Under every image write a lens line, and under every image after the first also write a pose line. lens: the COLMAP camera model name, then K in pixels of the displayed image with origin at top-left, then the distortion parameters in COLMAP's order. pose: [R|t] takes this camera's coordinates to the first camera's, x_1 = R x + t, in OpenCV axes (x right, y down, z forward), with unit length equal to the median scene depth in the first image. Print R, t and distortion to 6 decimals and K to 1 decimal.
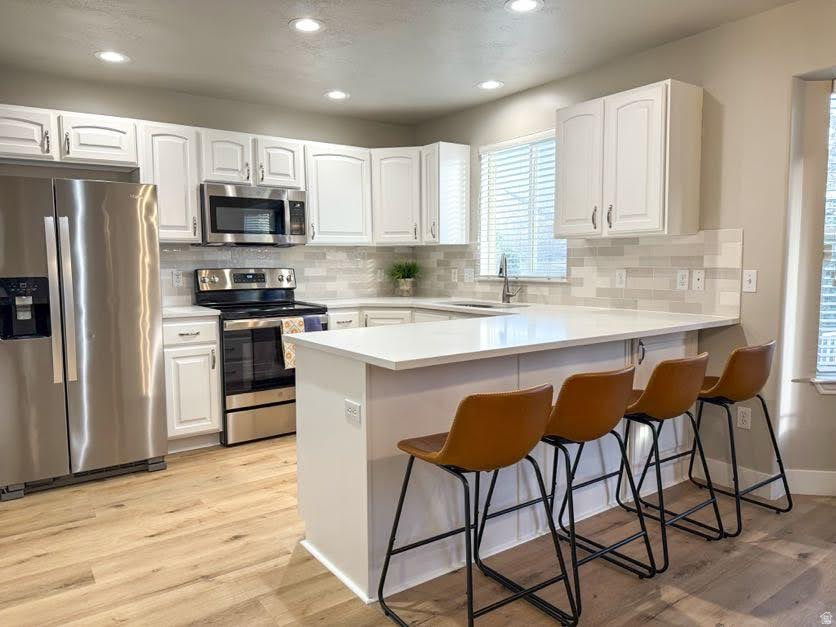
lens RADIAL K [[596.4, 0, 416.1], [0, 596.4, 314.2], [0, 0, 1]] dist [-0.000128, 0.001214]
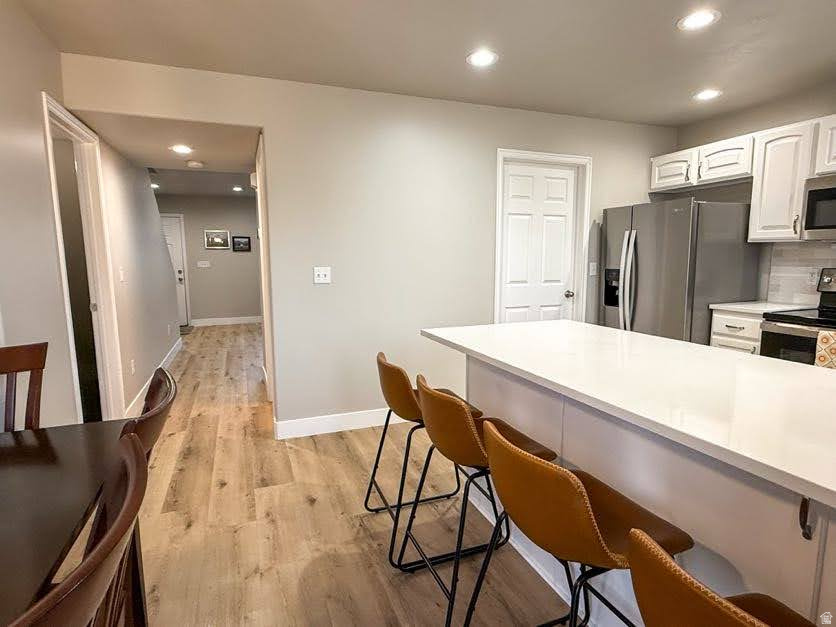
lens RADIAL K [[477.1, 0, 415.1], [0, 477.1, 317.3], [0, 0, 1]] dist [0.000340, -0.000044]
pose [[-0.242297, 0.129532, -0.961516, 0.634161], [-0.076318, 0.985432, 0.151985, -0.076262], [0.967196, 0.110207, -0.228881, 0.661912]]
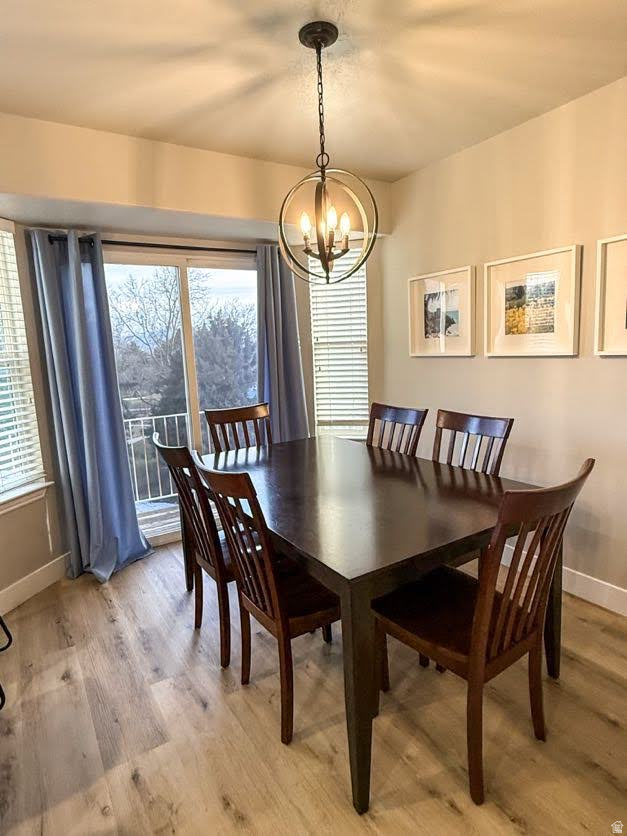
lens RADIAL K [[477.1, 0, 310.7], [0, 477.1, 413.5], [0, 0, 1]] dist [0.000340, -0.000044]
pose [[0.058640, -0.132779, 0.989409, -0.053709], [0.125325, 0.984253, 0.124659, -0.061203], [-0.990381, 0.116688, 0.074357, 0.314456]]
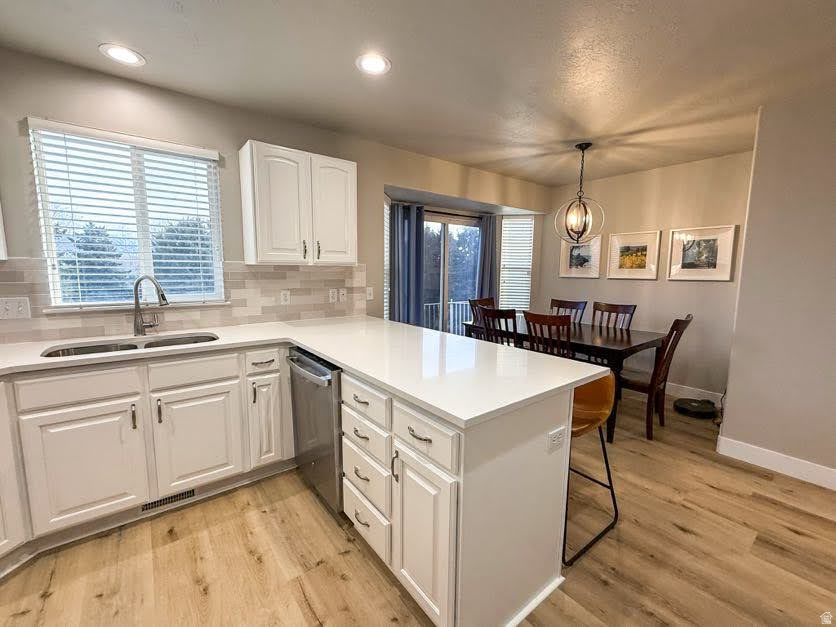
lens RADIAL K [[358.5, 0, 420.8], [0, 358.5, 313.4], [0, 0, 1]] dist [-0.003132, -0.000121]
pose [[-0.049668, -0.114002, 0.992238, -0.433173], [0.078353, 0.989958, 0.117662, -0.094225], [-0.995688, 0.083589, -0.040237, 0.760063]]
